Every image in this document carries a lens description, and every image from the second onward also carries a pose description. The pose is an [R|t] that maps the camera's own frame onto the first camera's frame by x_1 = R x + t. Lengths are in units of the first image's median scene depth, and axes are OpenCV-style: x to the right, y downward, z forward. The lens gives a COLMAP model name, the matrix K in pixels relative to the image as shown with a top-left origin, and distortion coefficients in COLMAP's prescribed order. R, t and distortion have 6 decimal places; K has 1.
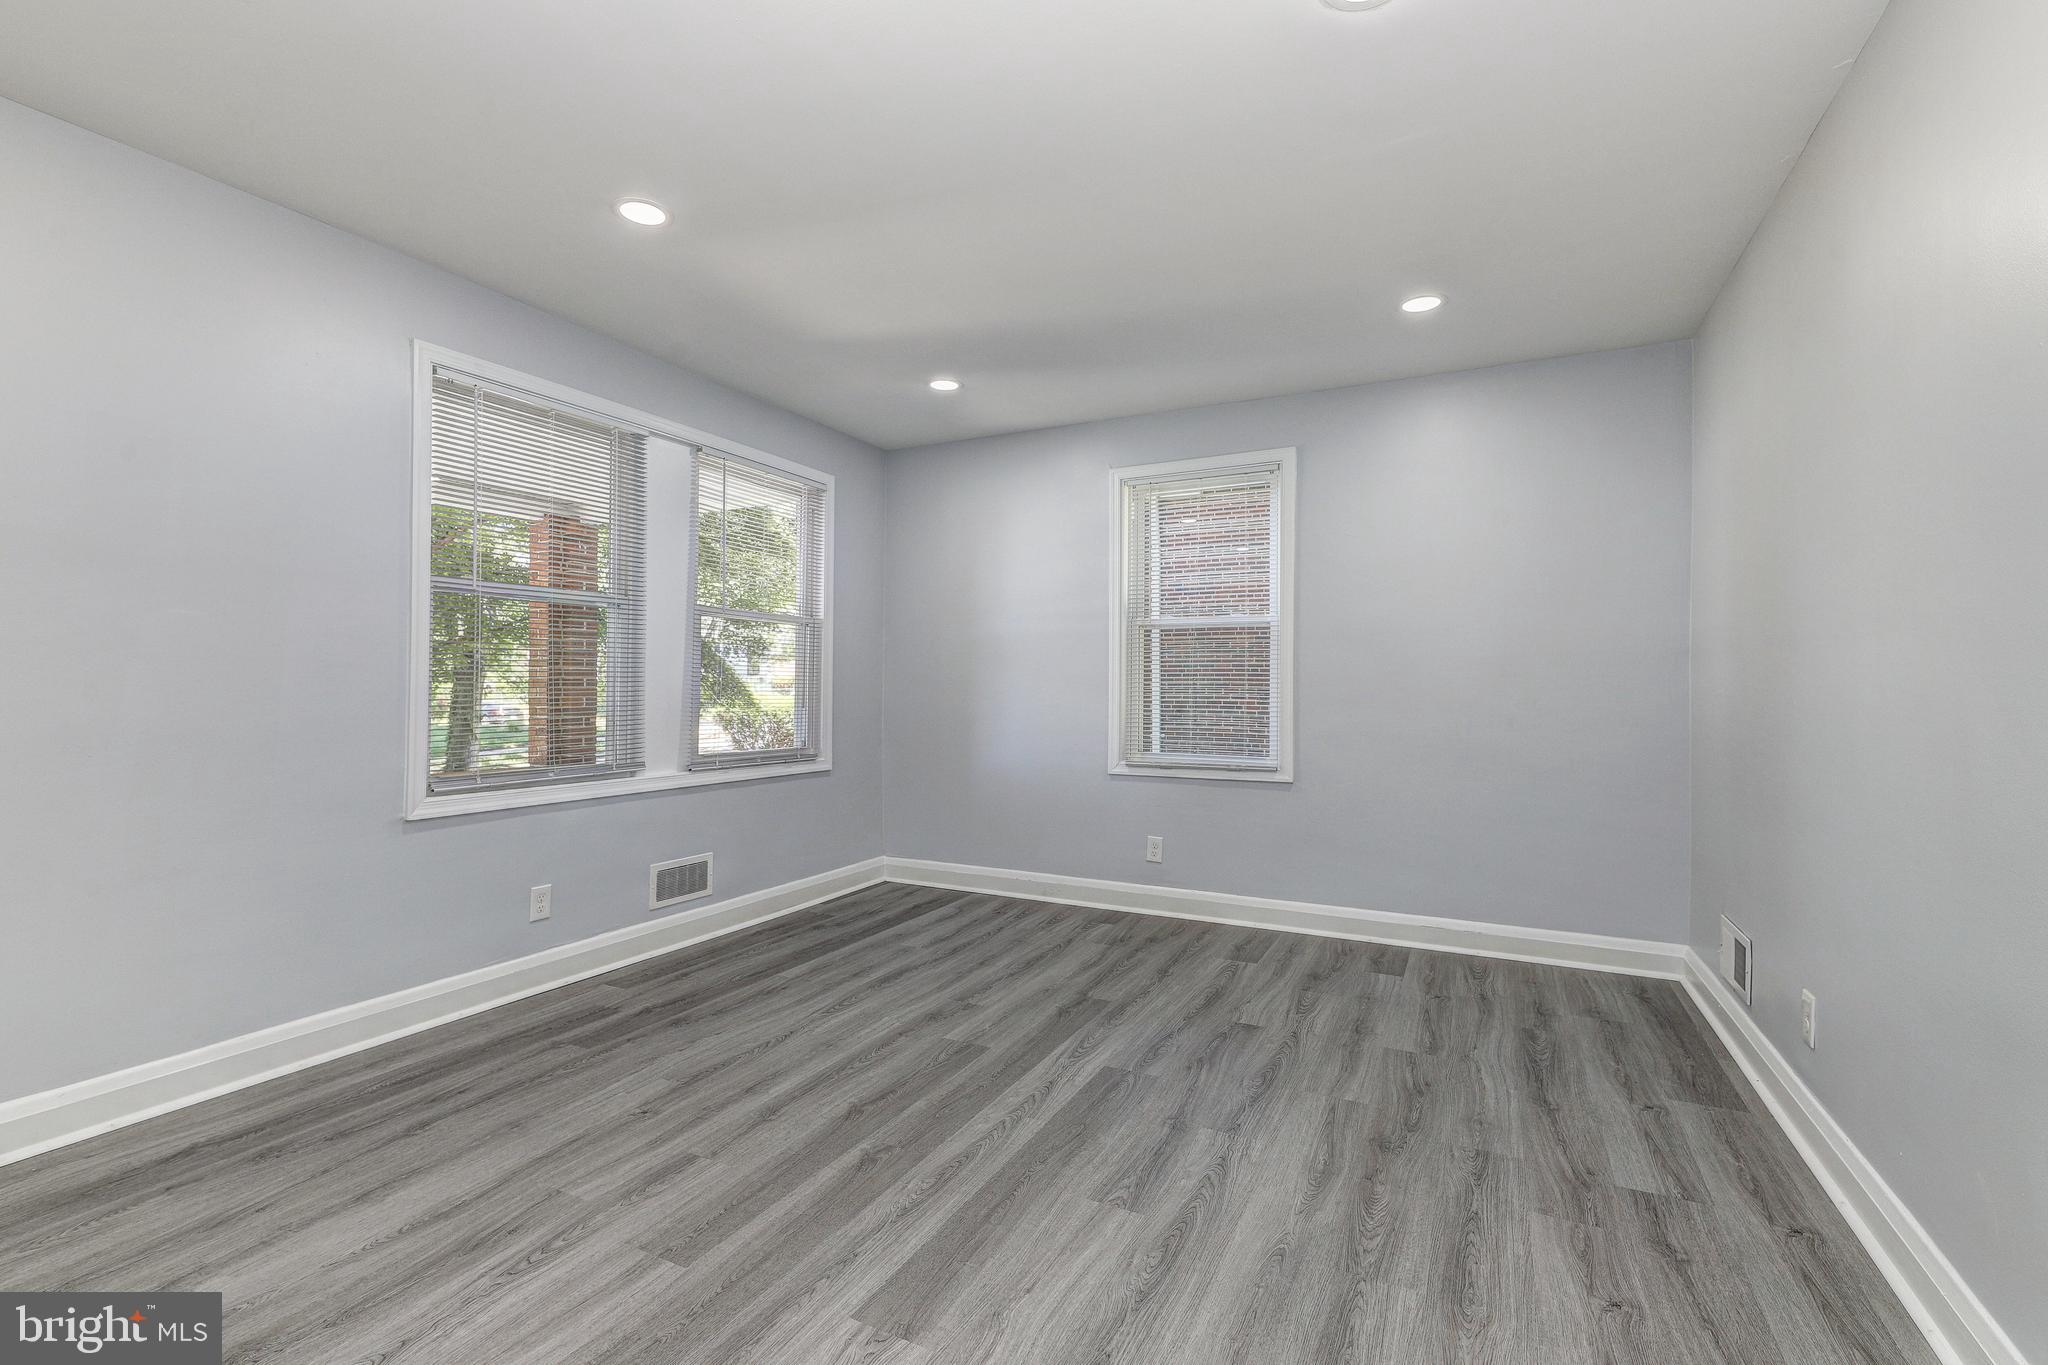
lens RADIAL K [[916.1, 0, 1025.5], [0, 916.1, 681.2], [0, 0, 1]] dist [0.011197, -0.004241]
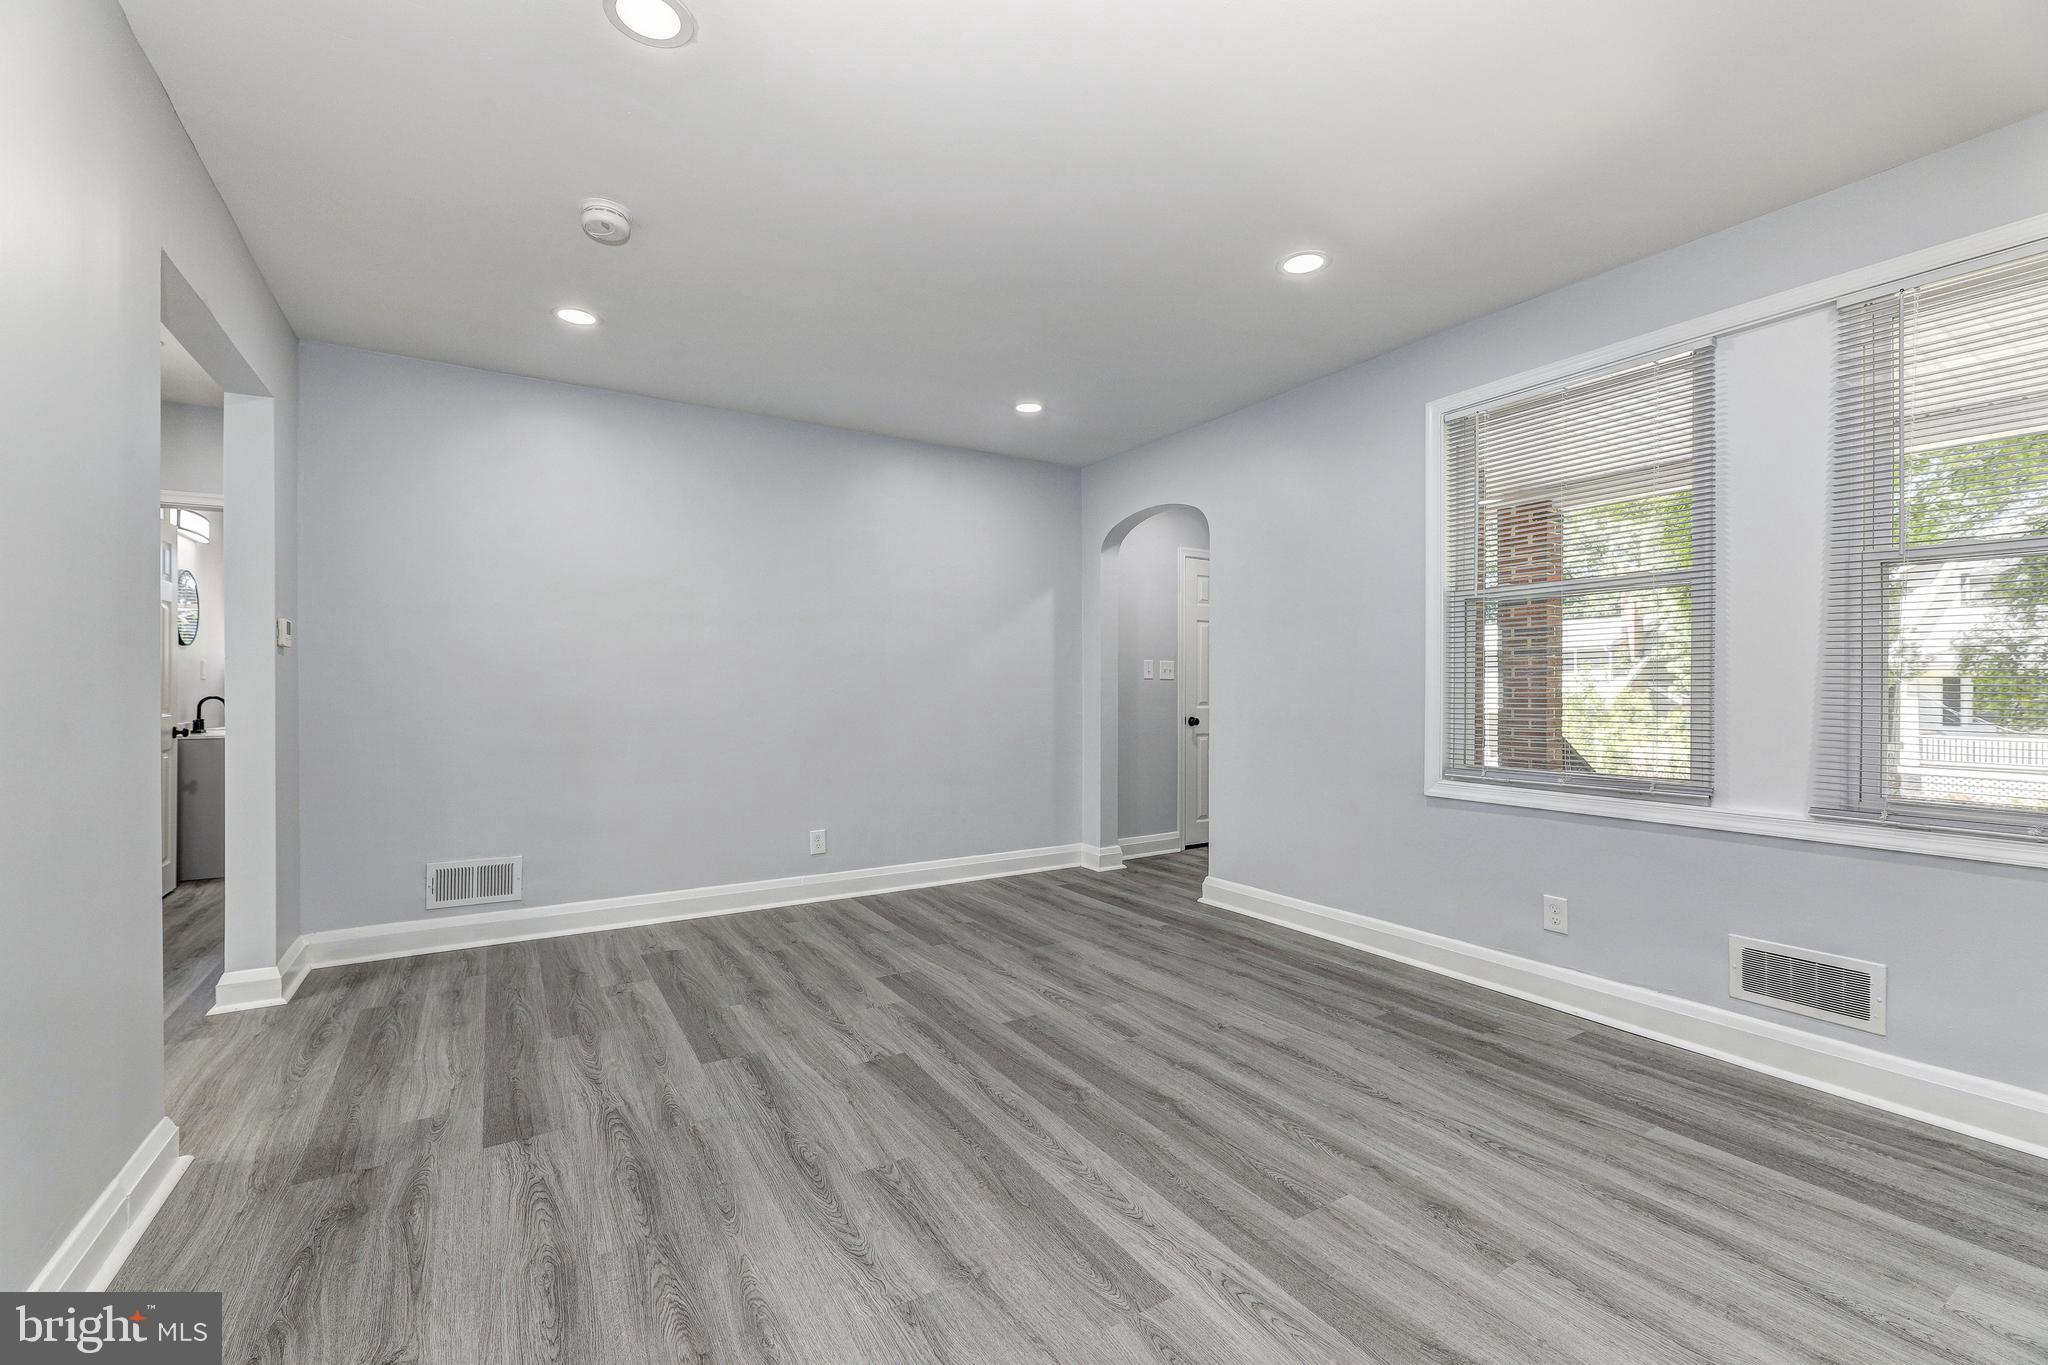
lens RADIAL K [[827.9, 0, 999.6], [0, 827.9, 690.1], [0, 0, 1]] dist [0.007401, -0.004155]
pose [[-0.529499, -0.000676, -0.848310, 0.600816], [0.004188, 0.999985, -0.003411, 0.011696], [0.848300, -0.005359, -0.529488, 1.152999]]
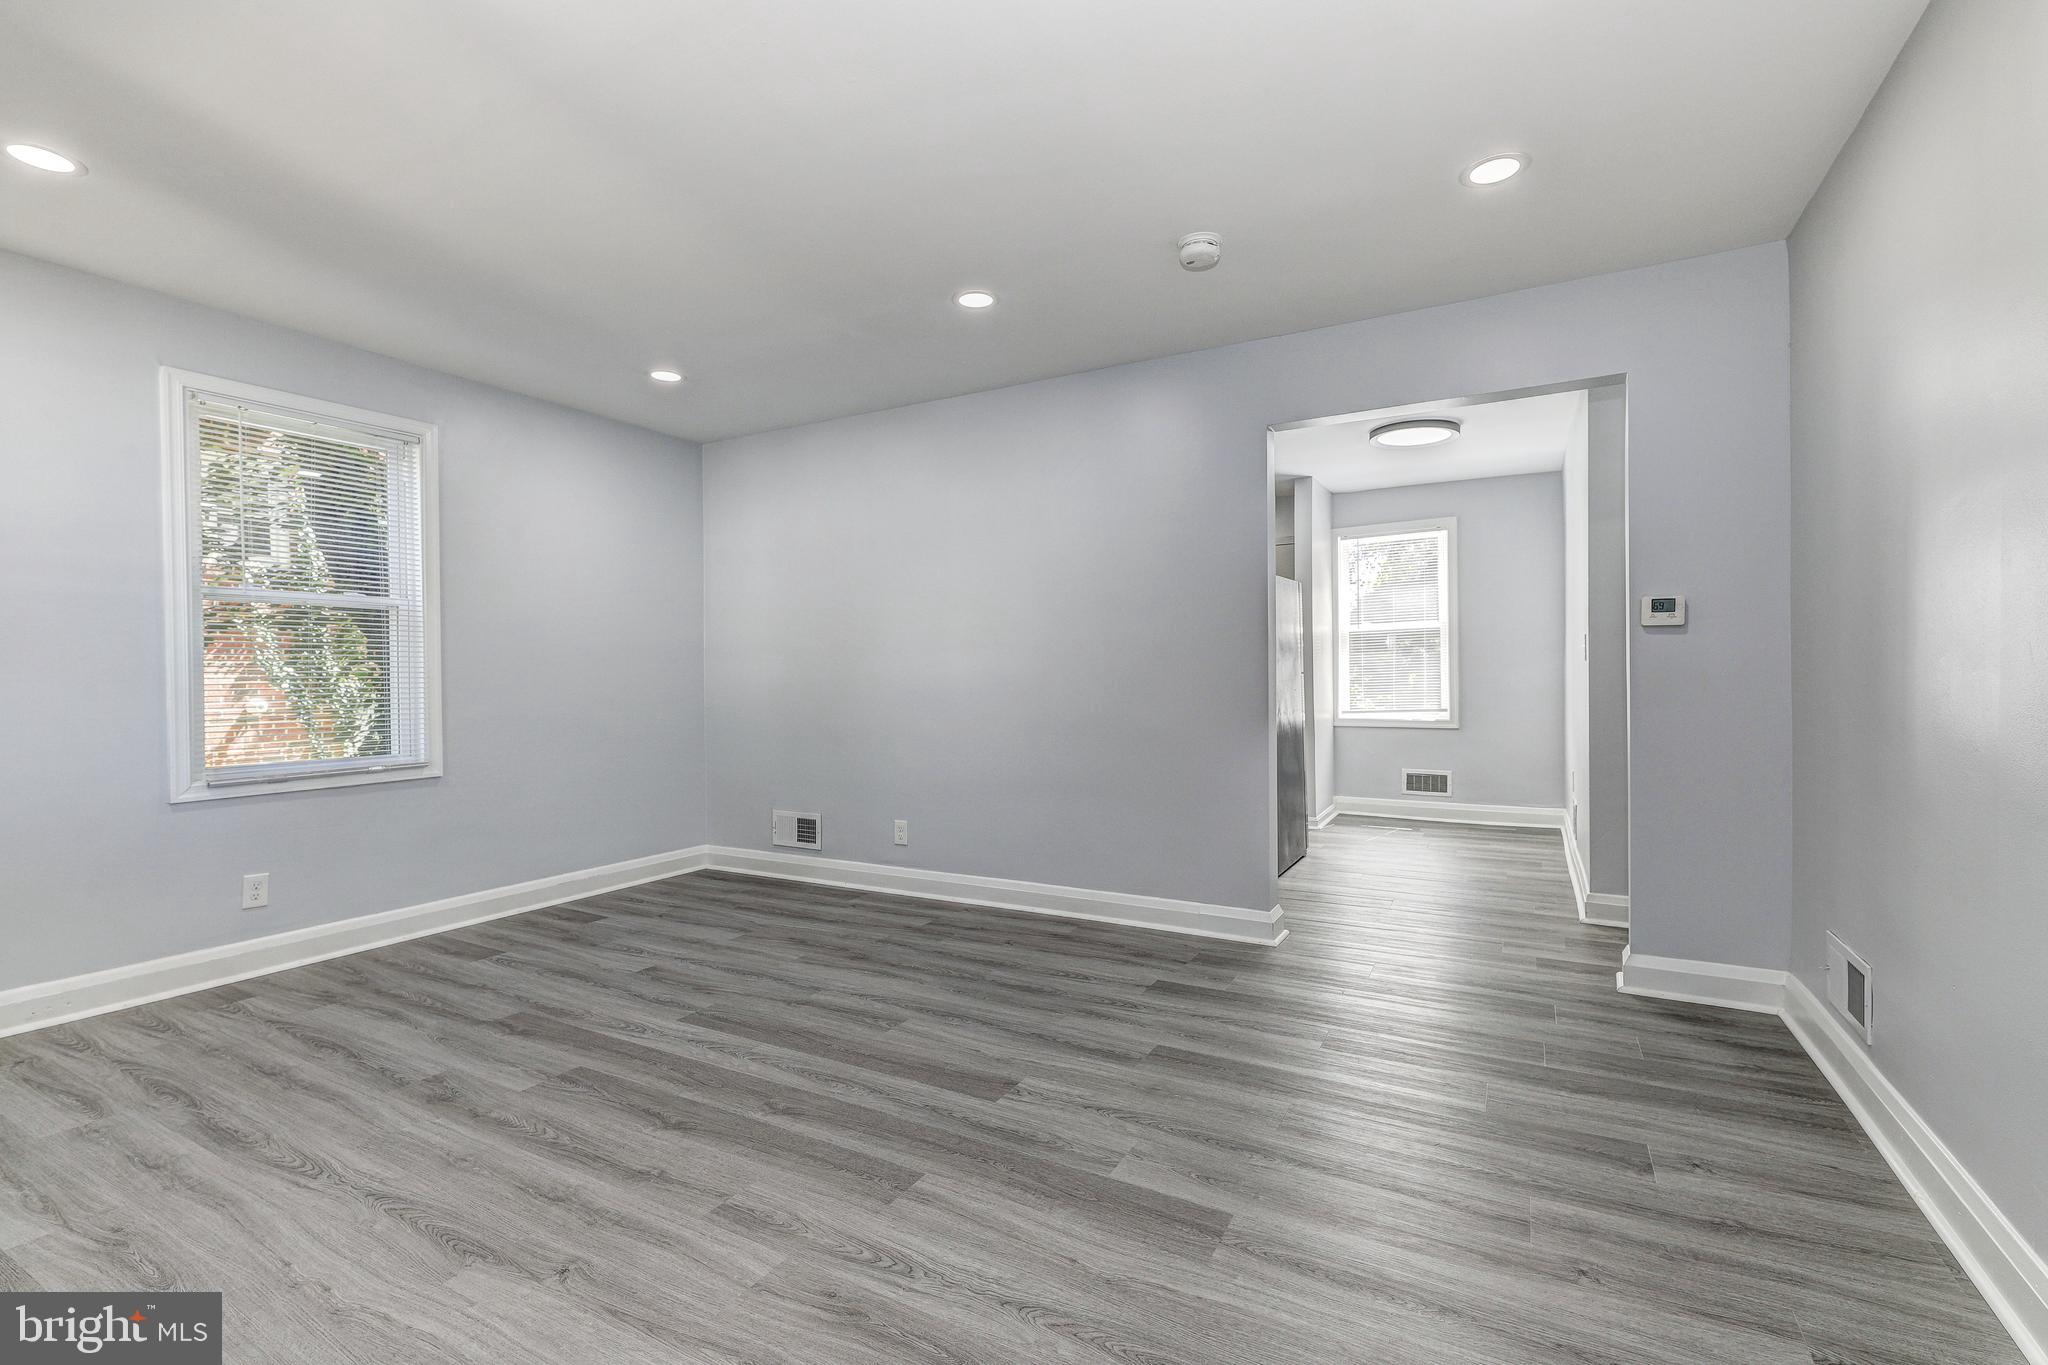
lens RADIAL K [[916.1, 0, 1025.5], [0, 916.1, 681.2], [0, 0, 1]] dist [0.011197, -0.004241]
pose [[0.022923, -0.009622, 0.999691, -0.957851], [0.002463, 0.999951, 0.009568, 0.004809], [-0.999734, 0.002243, 0.022946, 0.535699]]
